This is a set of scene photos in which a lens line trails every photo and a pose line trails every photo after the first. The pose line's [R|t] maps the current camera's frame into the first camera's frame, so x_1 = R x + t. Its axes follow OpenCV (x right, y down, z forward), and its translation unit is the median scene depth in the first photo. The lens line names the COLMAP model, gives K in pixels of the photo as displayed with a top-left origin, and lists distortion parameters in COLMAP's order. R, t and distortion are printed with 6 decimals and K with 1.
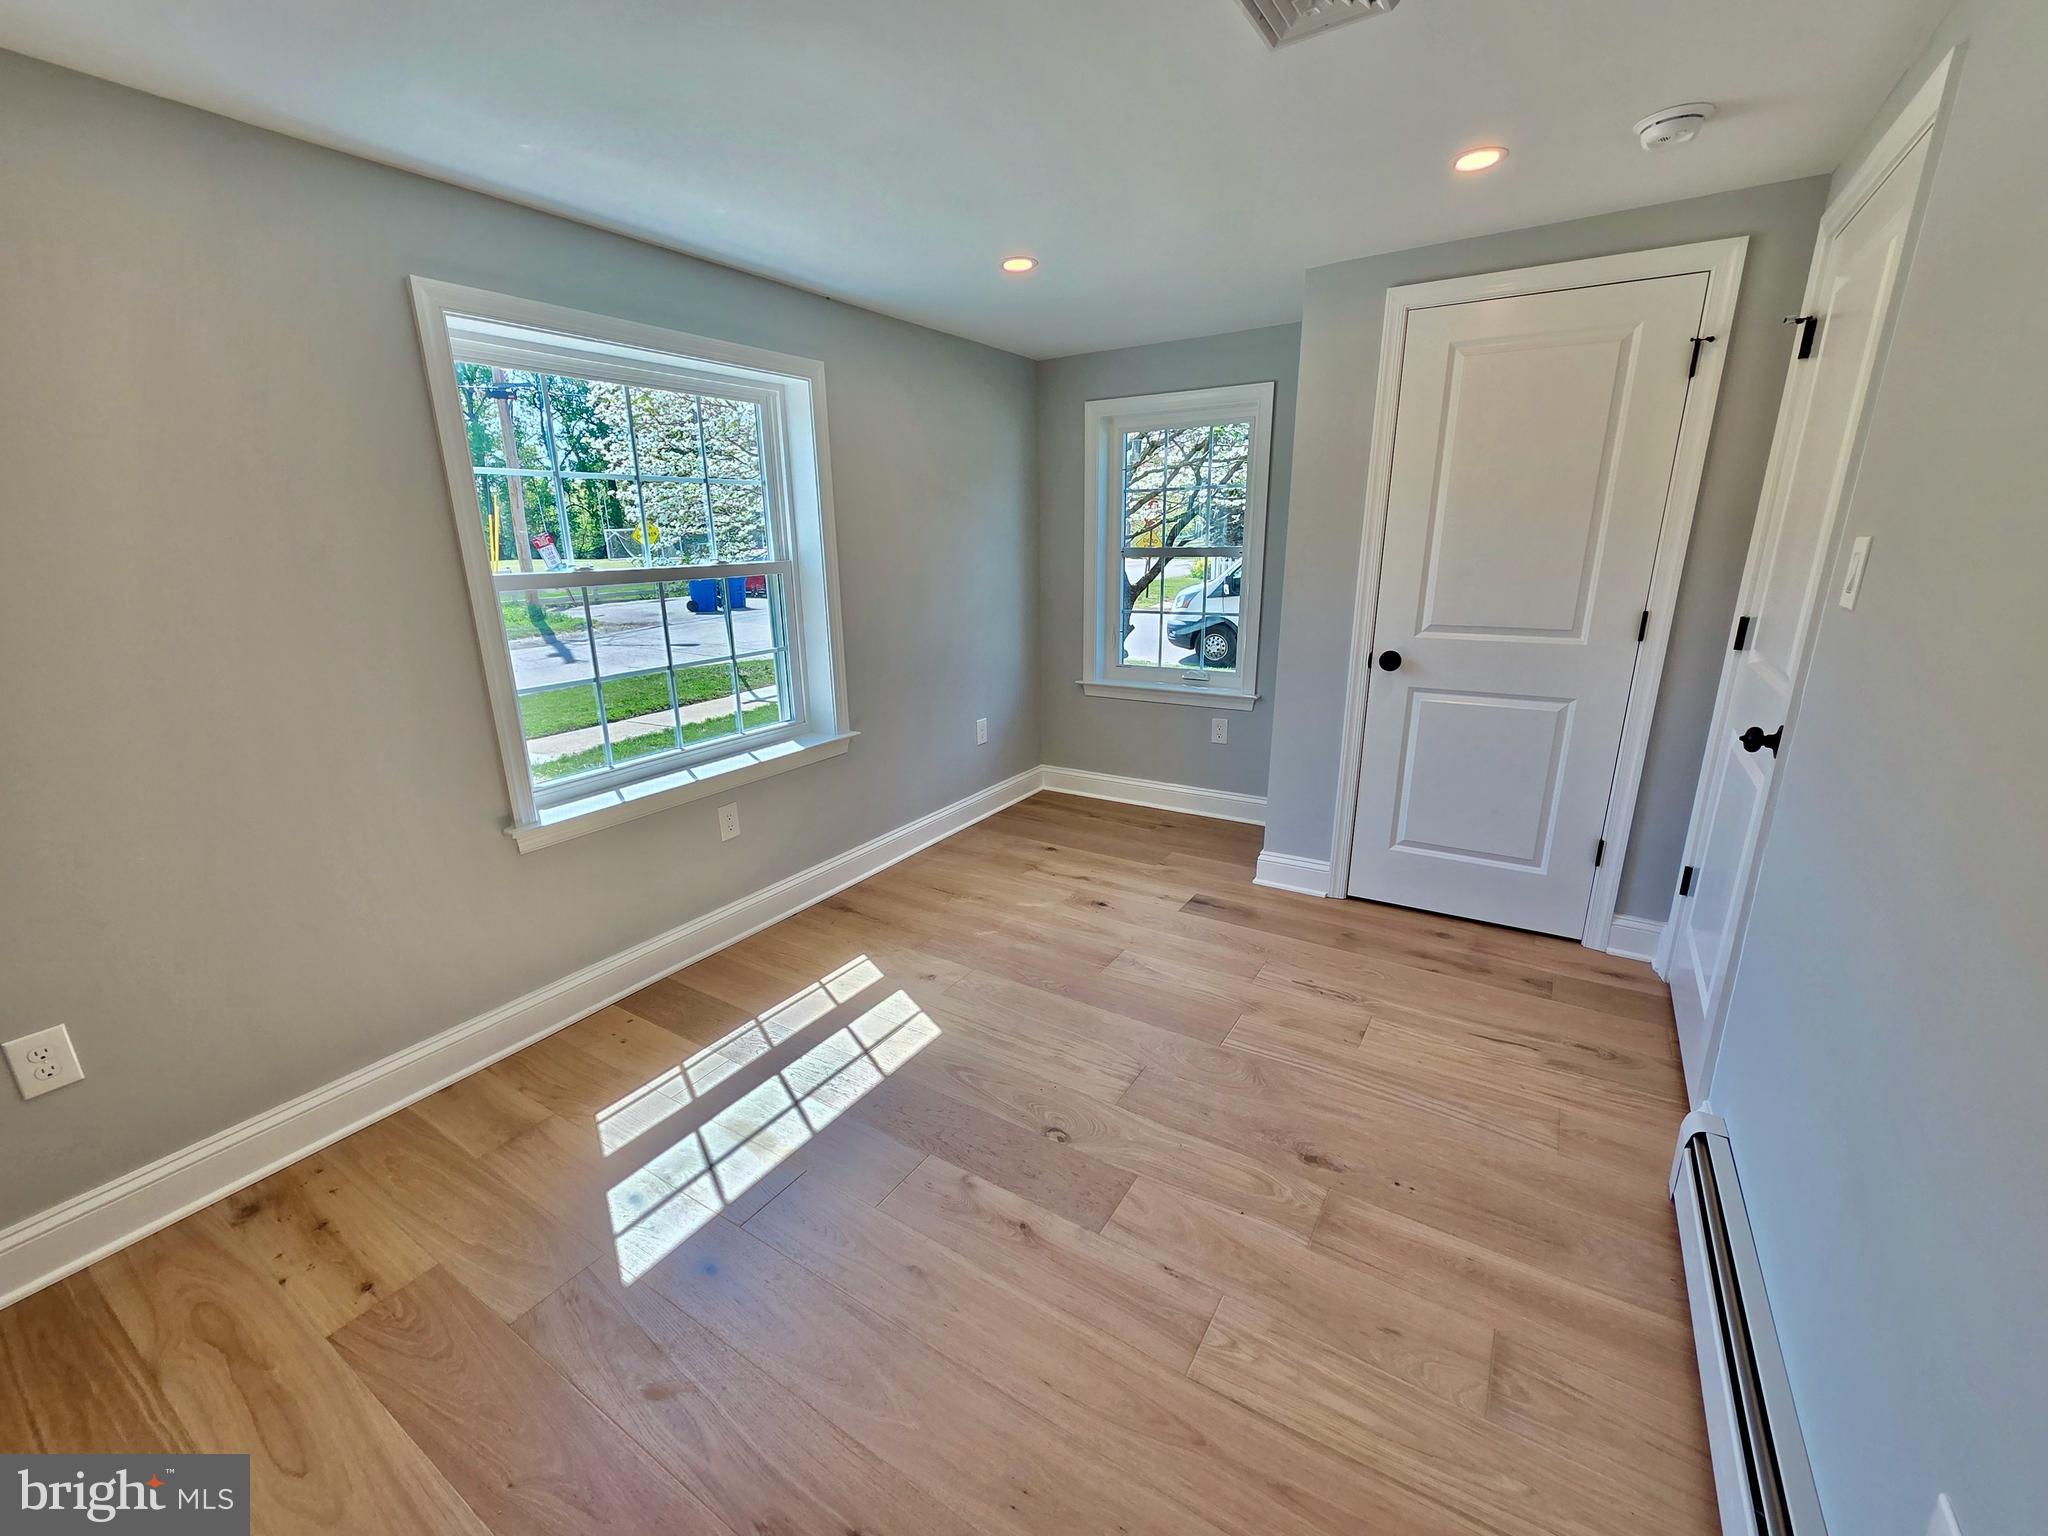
lens RADIAL K [[838.6, 0, 1012.6], [0, 838.6, 775.2], [0, 0, 1]] dist [0.002527, -0.000407]
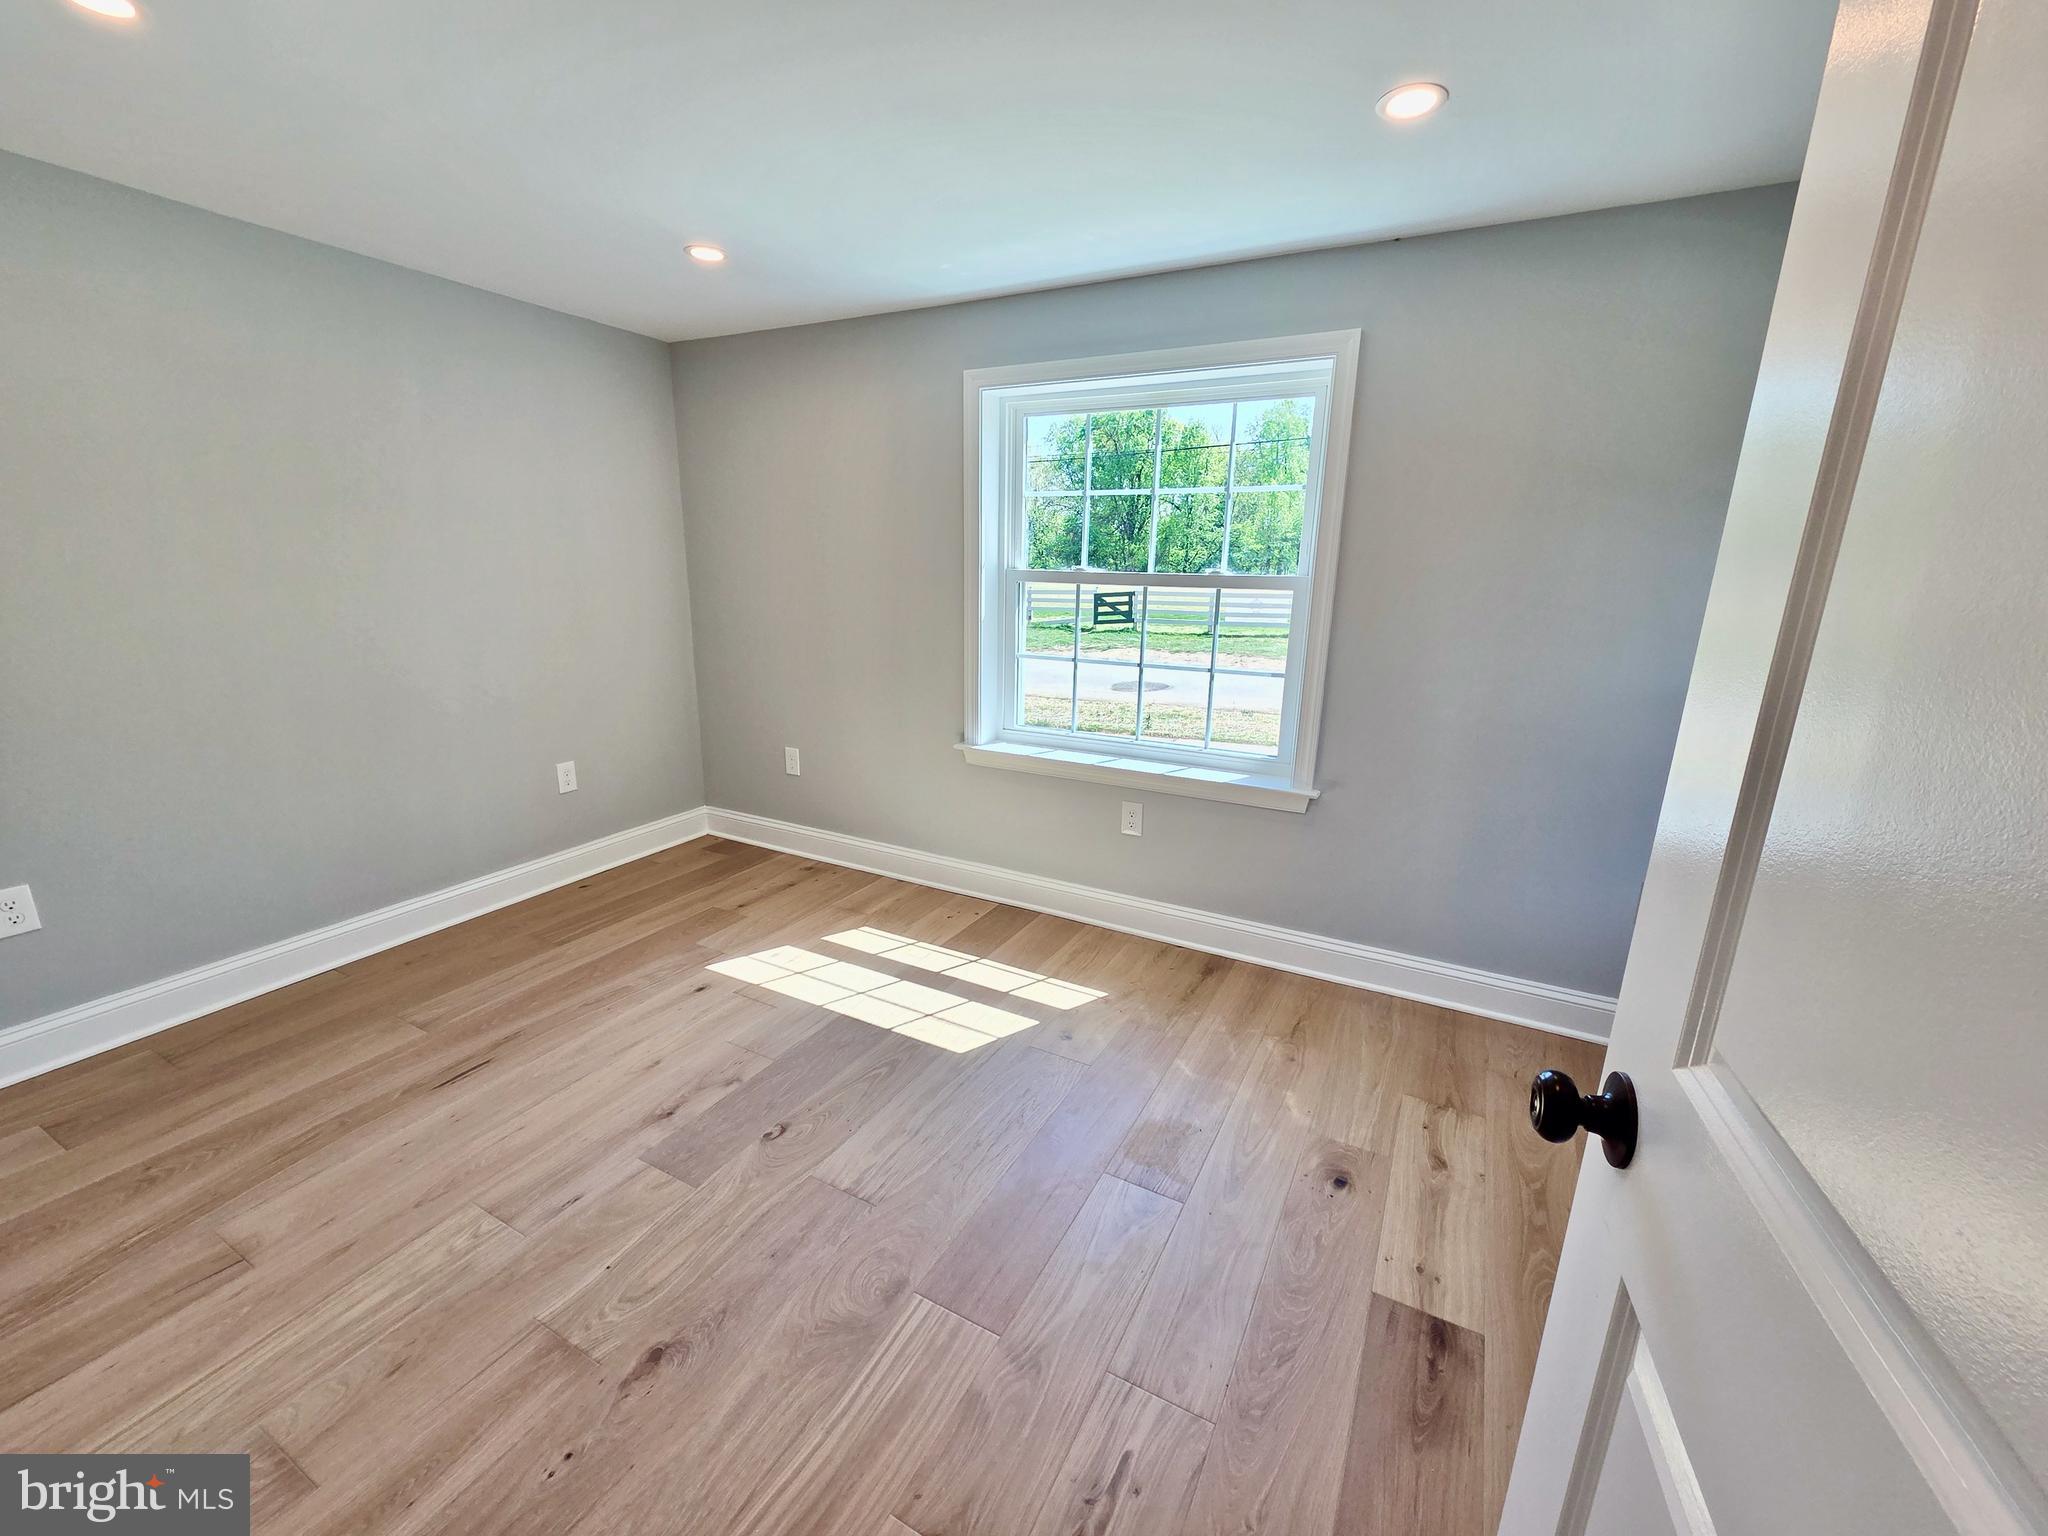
lens RADIAL K [[838.6, 0, 1012.6], [0, 838.6, 775.2], [0, 0, 1]] dist [0.002527, -0.000407]
pose [[0.072194, 0.269191, -0.960377, 0.806009], [-0.290868, 0.926717, 0.237891, -0.252803], [0.954036, 0.262168, 0.145203, 0.884137]]
